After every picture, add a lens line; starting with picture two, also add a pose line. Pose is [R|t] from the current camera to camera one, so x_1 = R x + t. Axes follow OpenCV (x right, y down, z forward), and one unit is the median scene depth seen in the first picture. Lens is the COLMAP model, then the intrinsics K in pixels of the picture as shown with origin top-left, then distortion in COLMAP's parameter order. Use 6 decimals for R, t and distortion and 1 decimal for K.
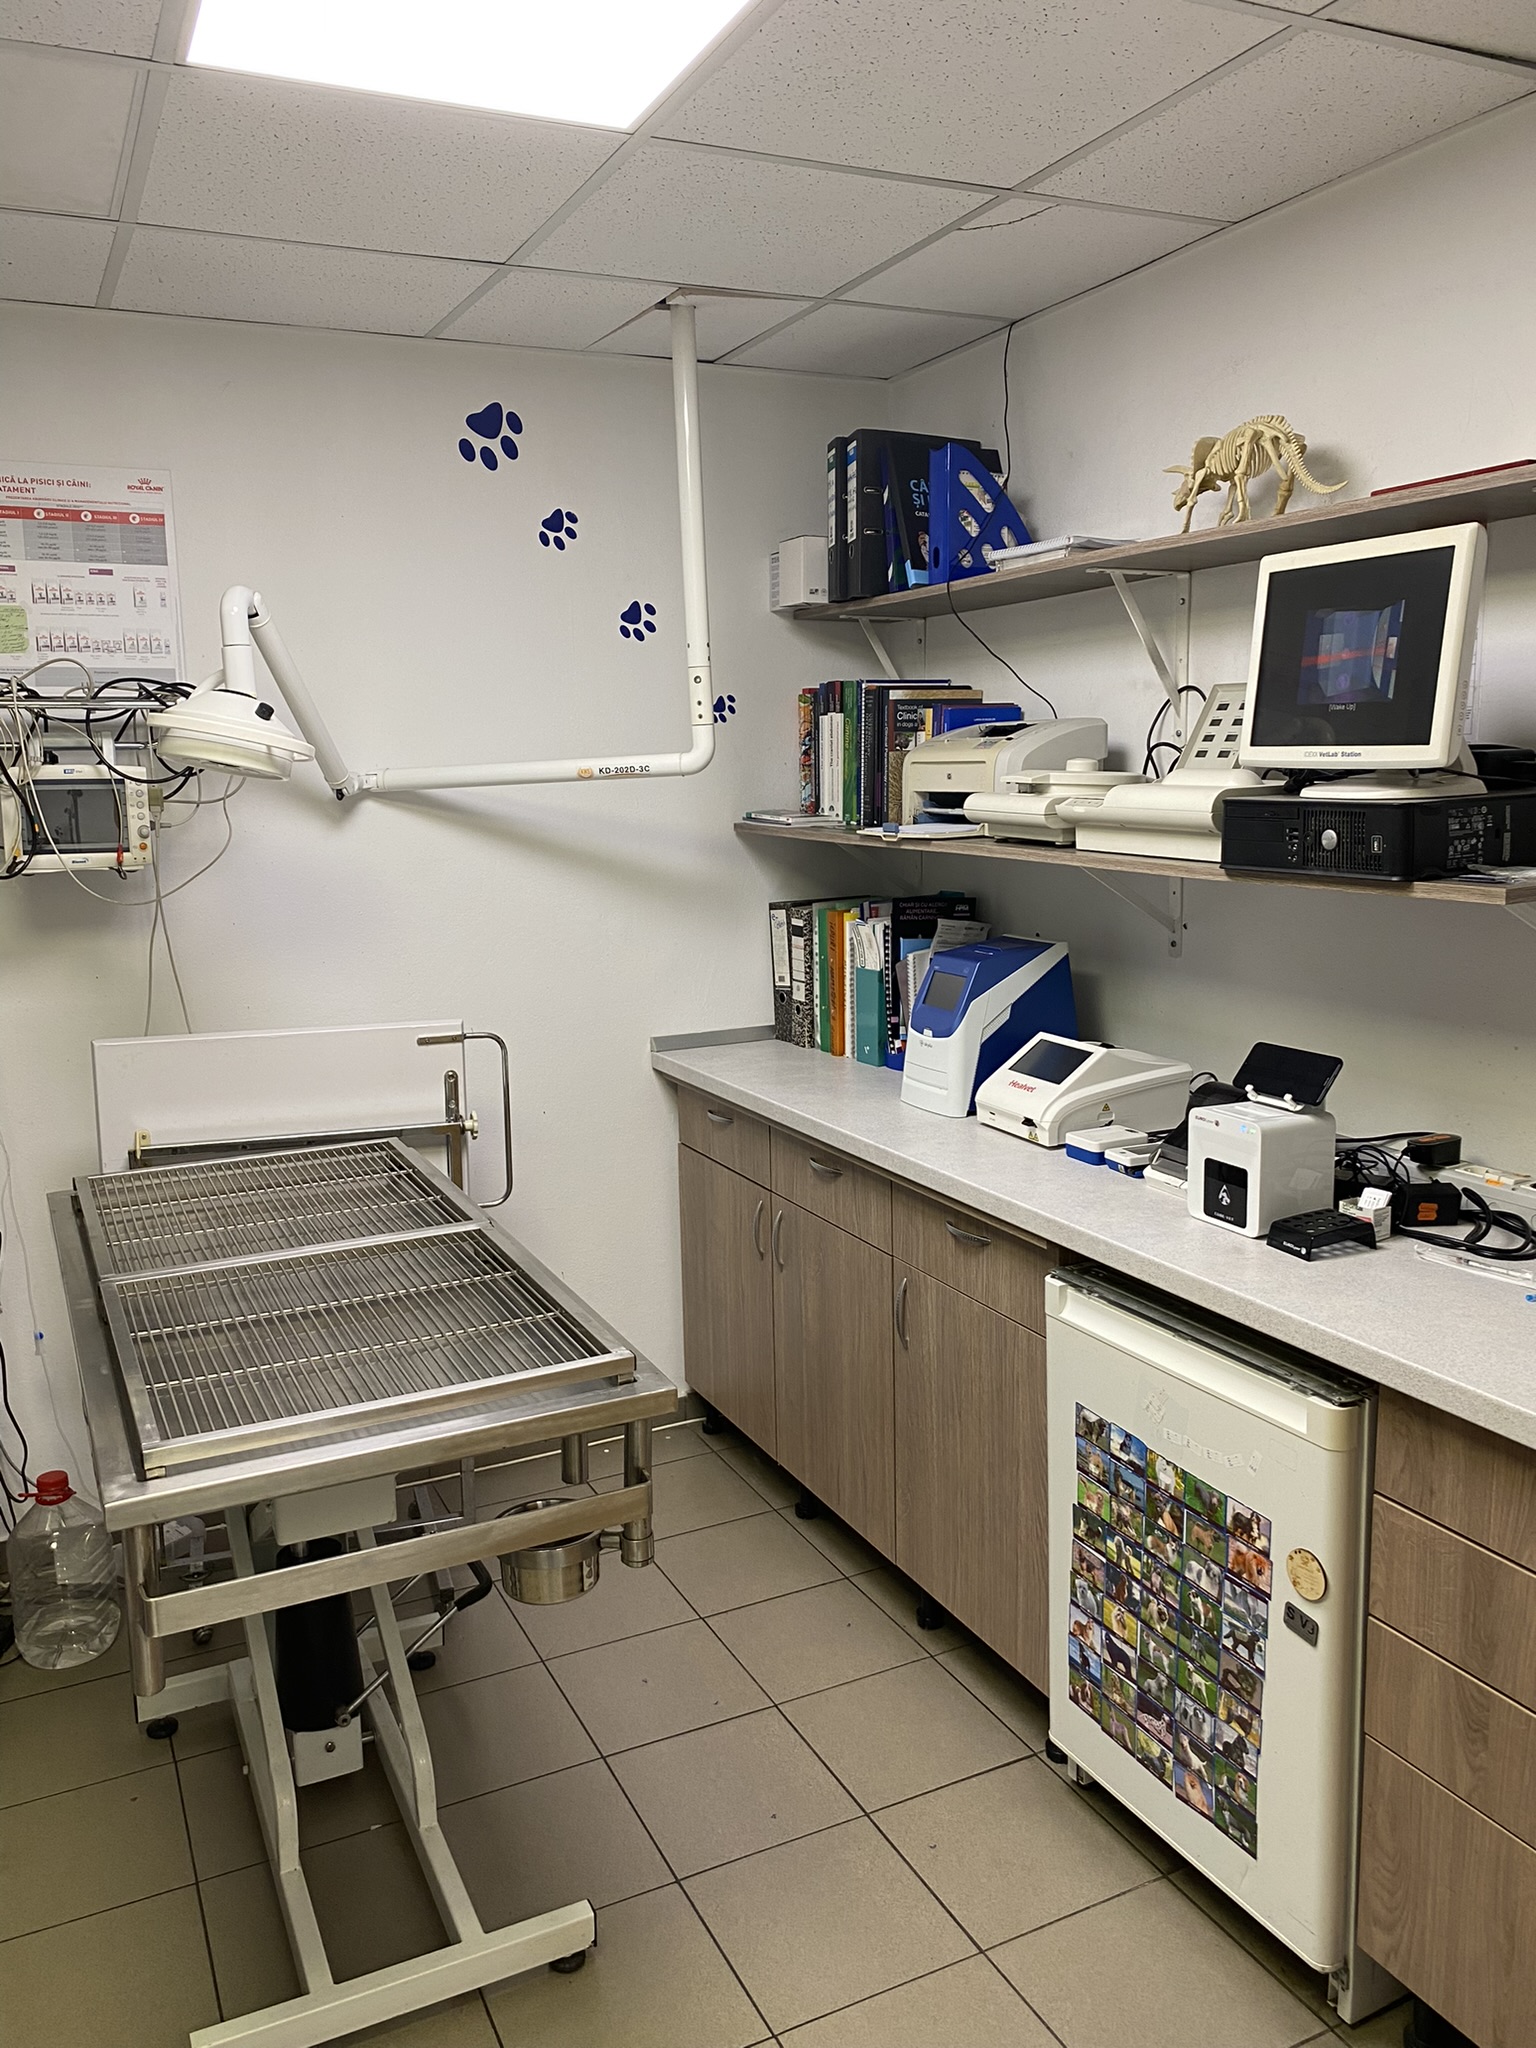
lens RADIAL K [[1566.1, 0, 762.9], [0, 1566.1, 1031.8], [0, 0, 1]] dist [0.185260, -0.436716]
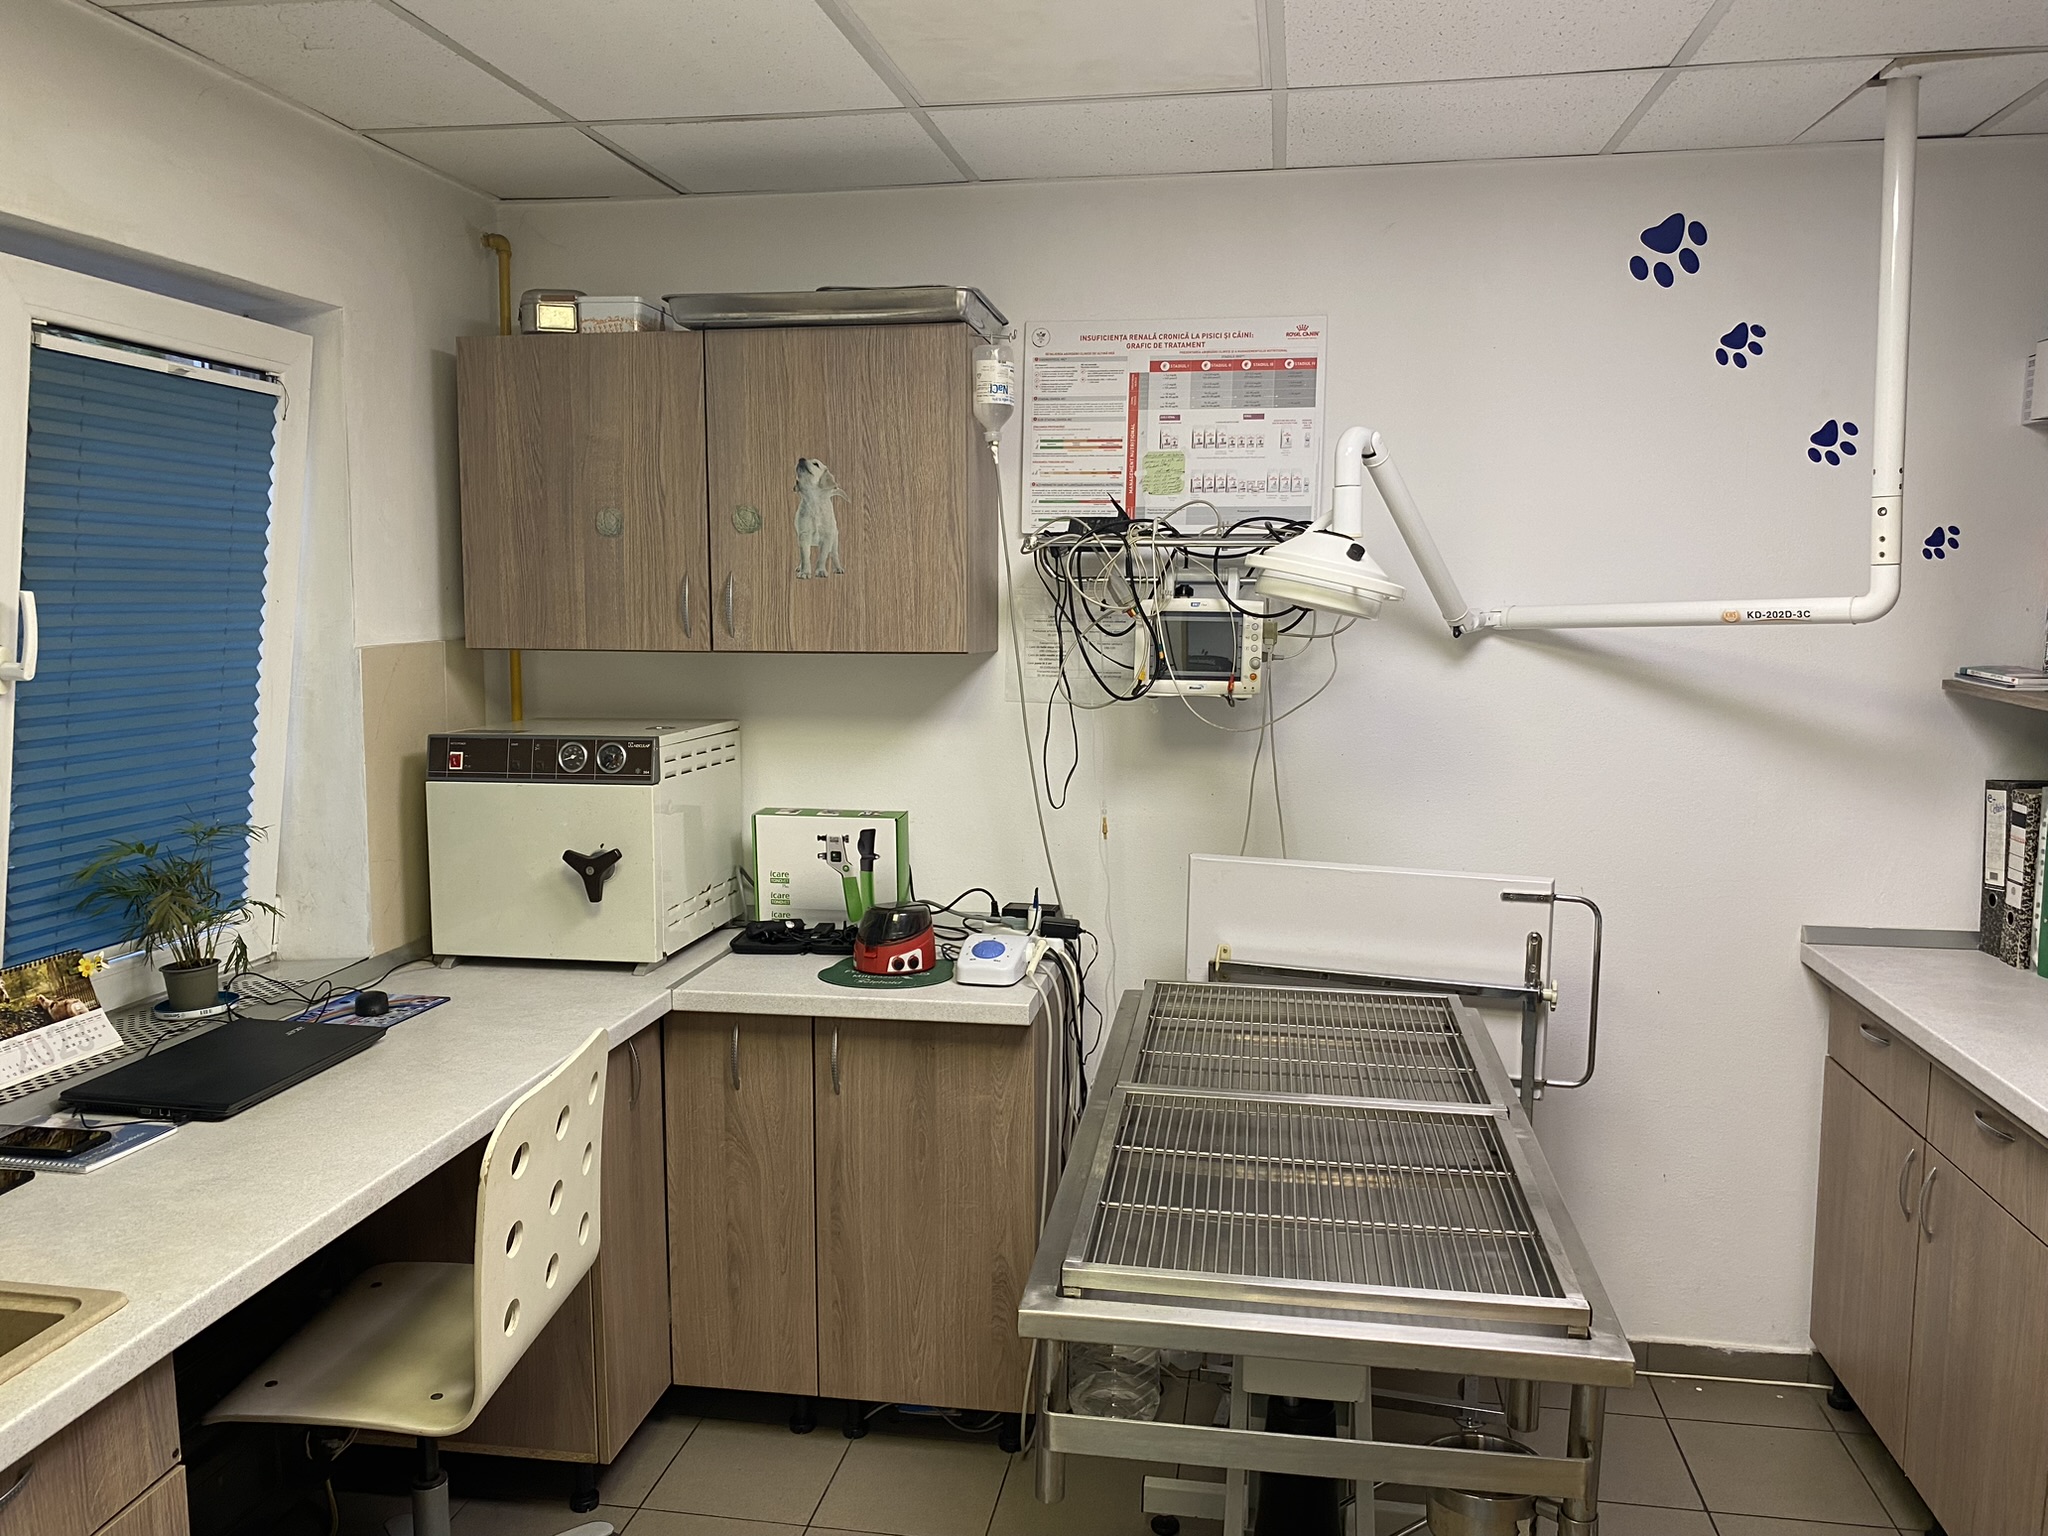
lens RADIAL K [[1593.0, 0, 1021.9], [0, 1593.0, 790.3], [0, 0, 1]] dist [0.010900, -0.002792]
pose [[0.814270, 0.098428, -0.572080, 0.083176], [-0.117884, 0.993023, 0.003062, -0.025178], [0.568390, 0.064946, 0.820192, 0.058275]]
